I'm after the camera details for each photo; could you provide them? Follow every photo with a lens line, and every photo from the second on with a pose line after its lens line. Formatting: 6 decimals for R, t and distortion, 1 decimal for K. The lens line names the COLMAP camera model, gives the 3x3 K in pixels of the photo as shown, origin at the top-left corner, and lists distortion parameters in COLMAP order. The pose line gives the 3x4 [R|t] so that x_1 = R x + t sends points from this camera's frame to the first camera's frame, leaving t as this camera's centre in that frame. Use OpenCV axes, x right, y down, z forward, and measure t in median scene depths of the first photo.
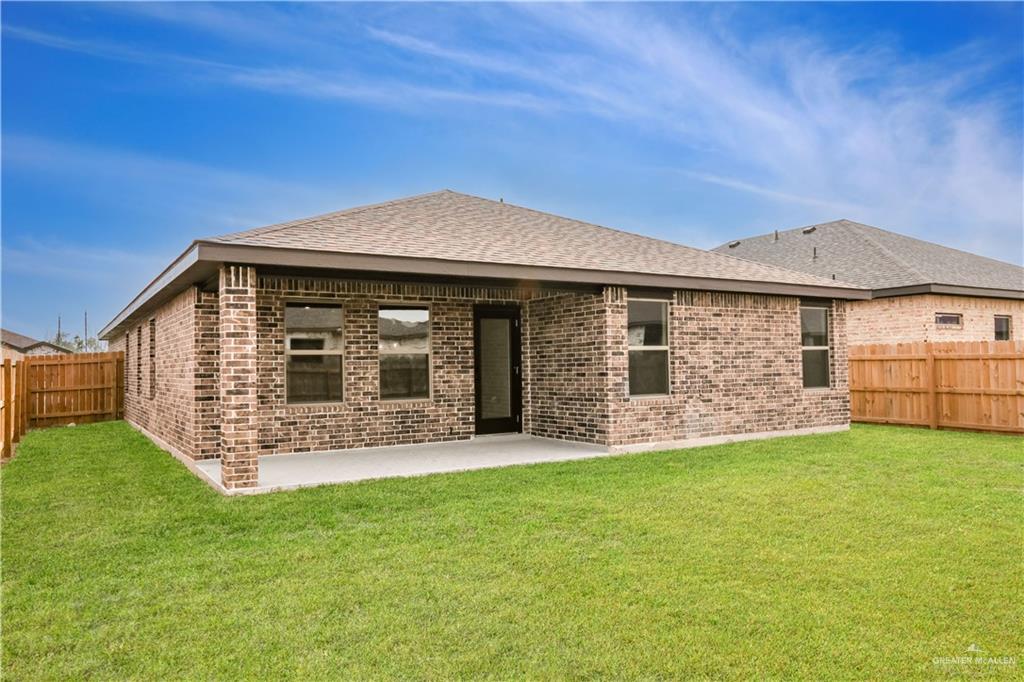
lens RADIAL K [[963.5, 0, 511.8], [0, 963.5, 338.4], [0, 0, 1]] dist [-0.020593, 0.000000]
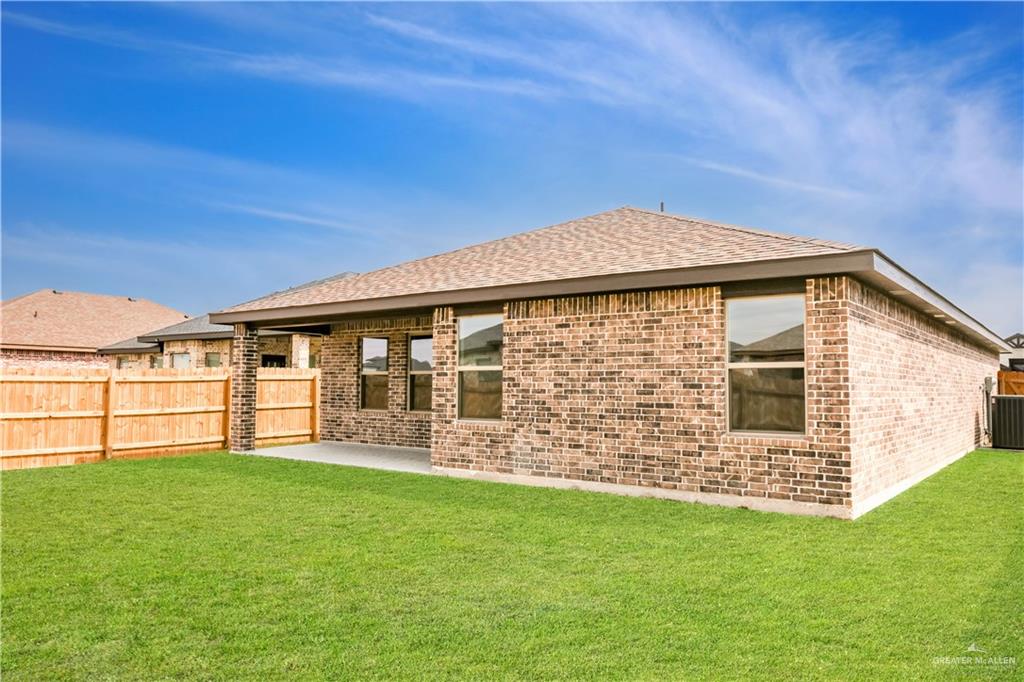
lens RADIAL K [[972.4, 0, 511.9], [0, 972.4, 343.9], [0, 0, 1]] dist [-0.059480, 0.000000]
pose [[0.092507, -0.029837, -0.995265, 1.018550], [0.016127, 0.999465, -0.028464, 0.012929], [0.995581, -0.013418, 0.092939, 0.895011]]
